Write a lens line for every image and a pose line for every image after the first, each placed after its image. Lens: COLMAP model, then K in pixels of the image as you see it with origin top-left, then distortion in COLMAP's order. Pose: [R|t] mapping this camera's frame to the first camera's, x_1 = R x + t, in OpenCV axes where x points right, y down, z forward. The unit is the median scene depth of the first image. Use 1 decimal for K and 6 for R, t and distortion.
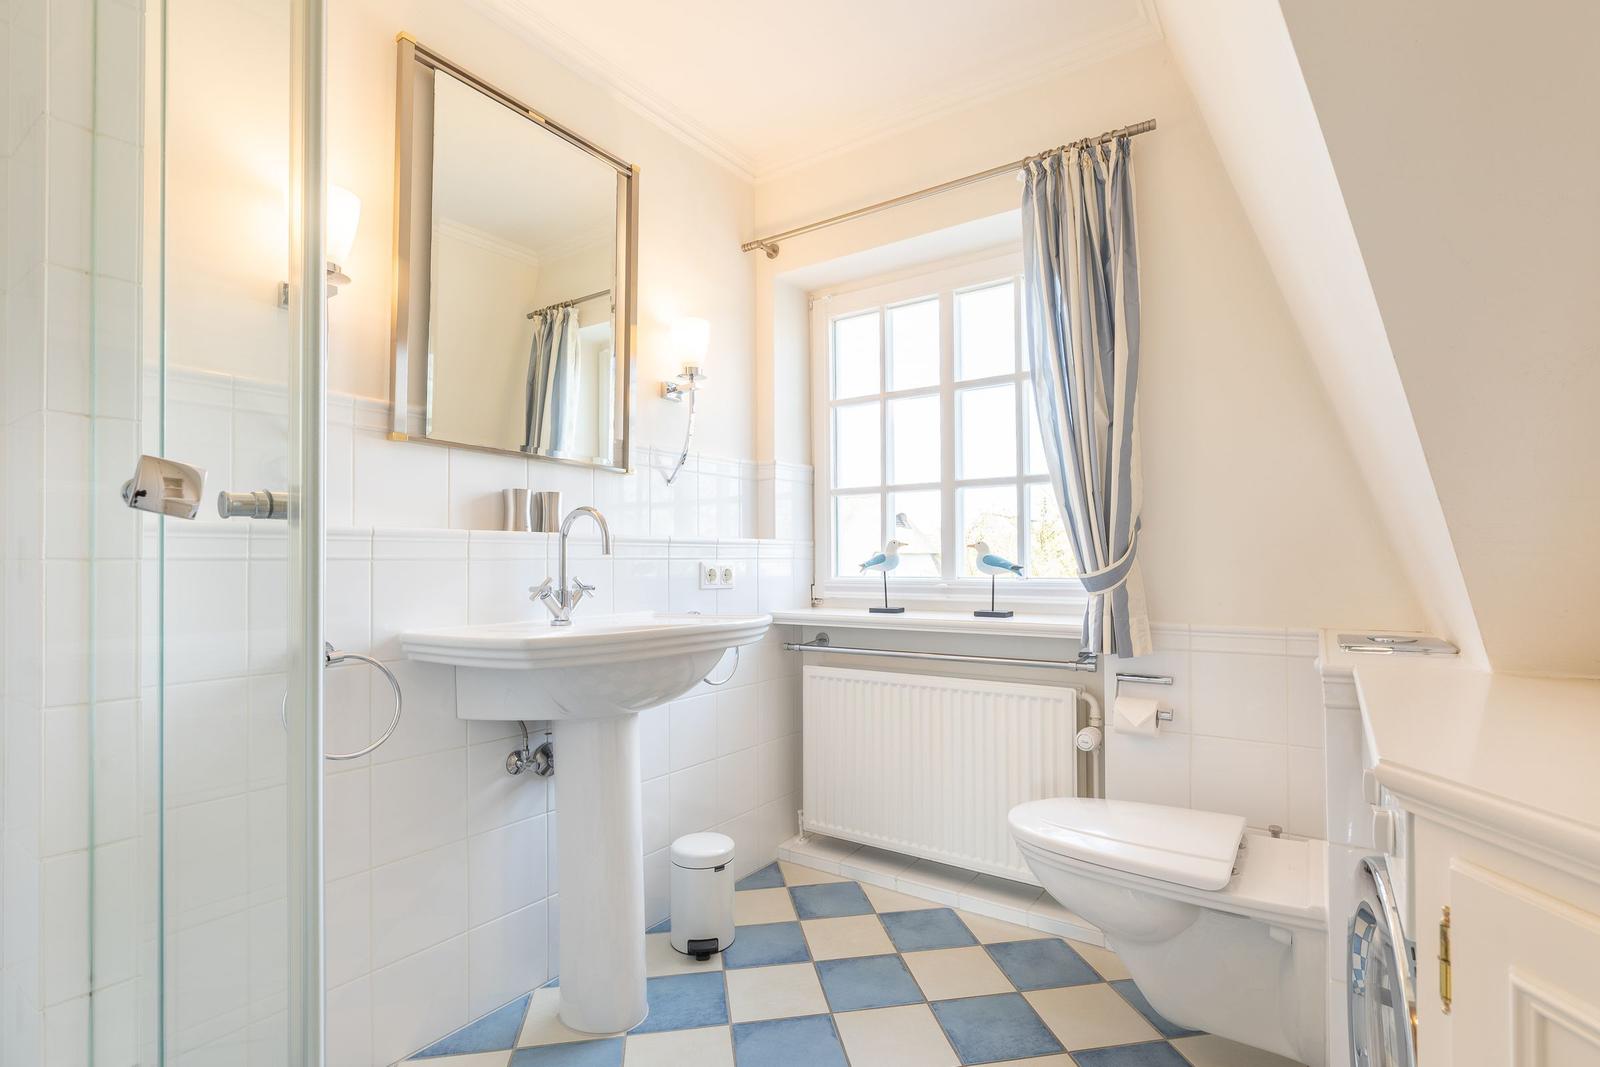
lens RADIAL K [[726.3, 0, 800.0], [0, 726.3, 533.5], [0, 0, 1]] dist [0.002371, 0.000327]
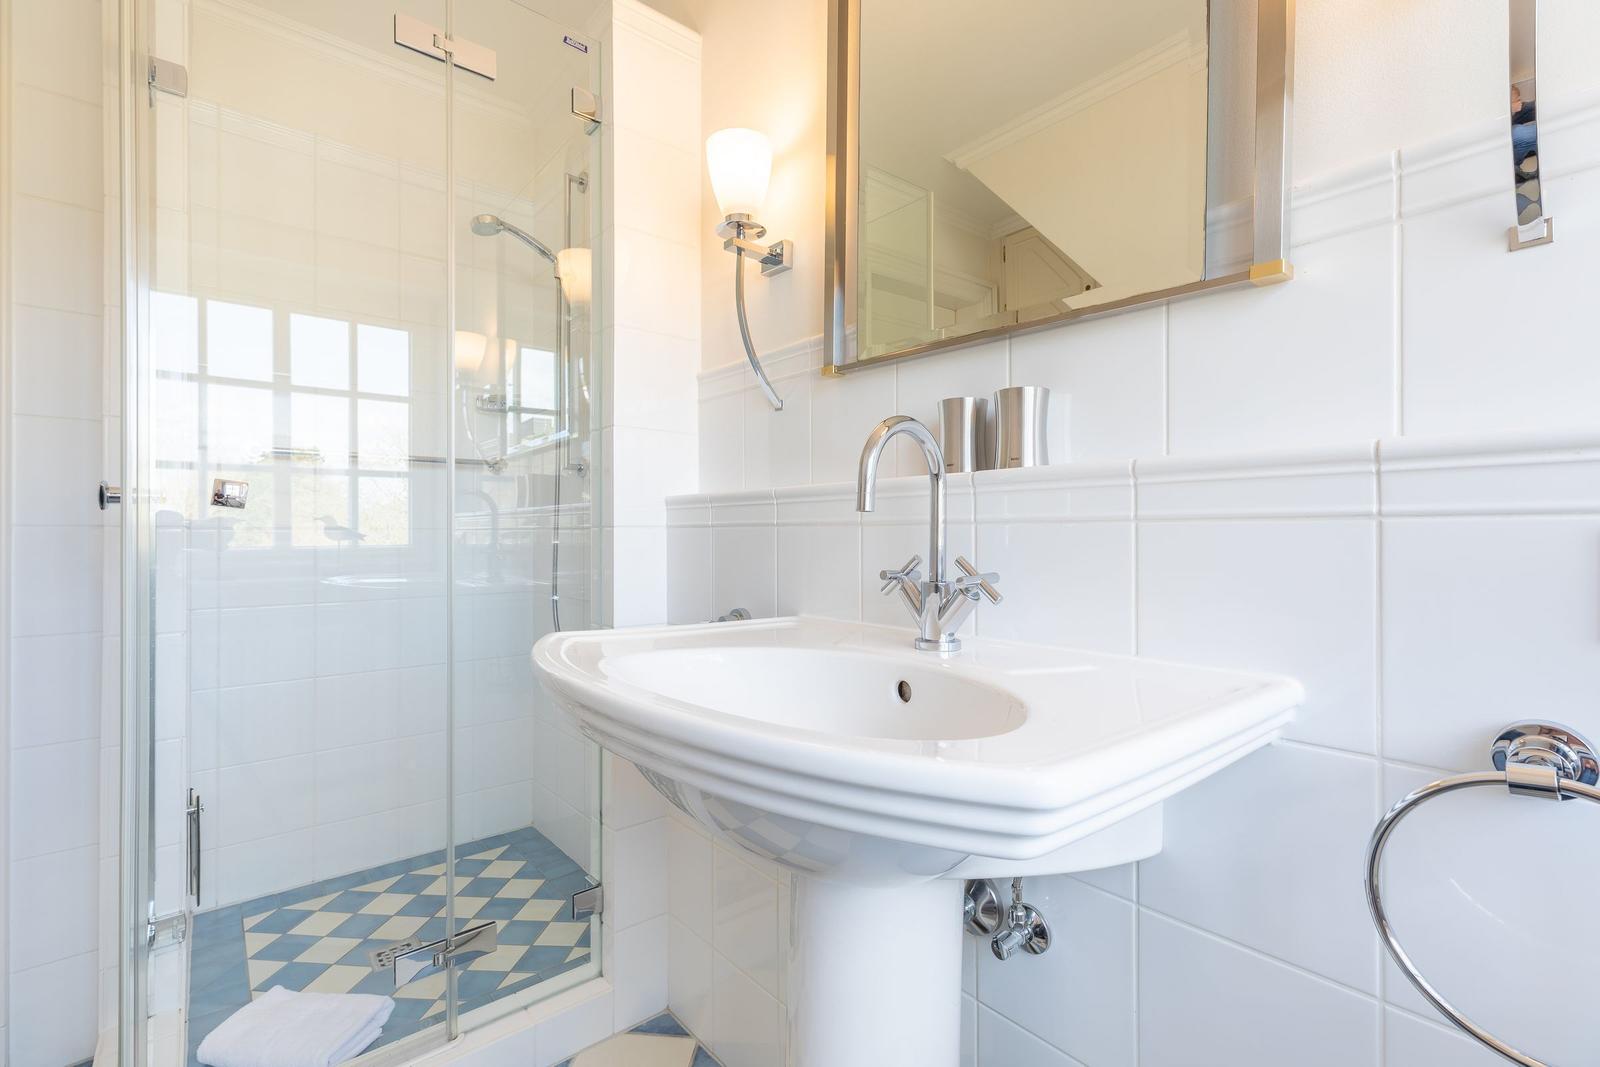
lens RADIAL K [[726.3, 0, 800.0], [0, 726.3, 533.5], [0, 0, 1]] dist [0.002371, 0.000327]
pose [[-0.287332, 0.015843, -0.957700, 0.197079], [0.051652, 0.998665, 0.001023, 0.037508], [0.956437, -0.049173, -0.287767, 1.040387]]
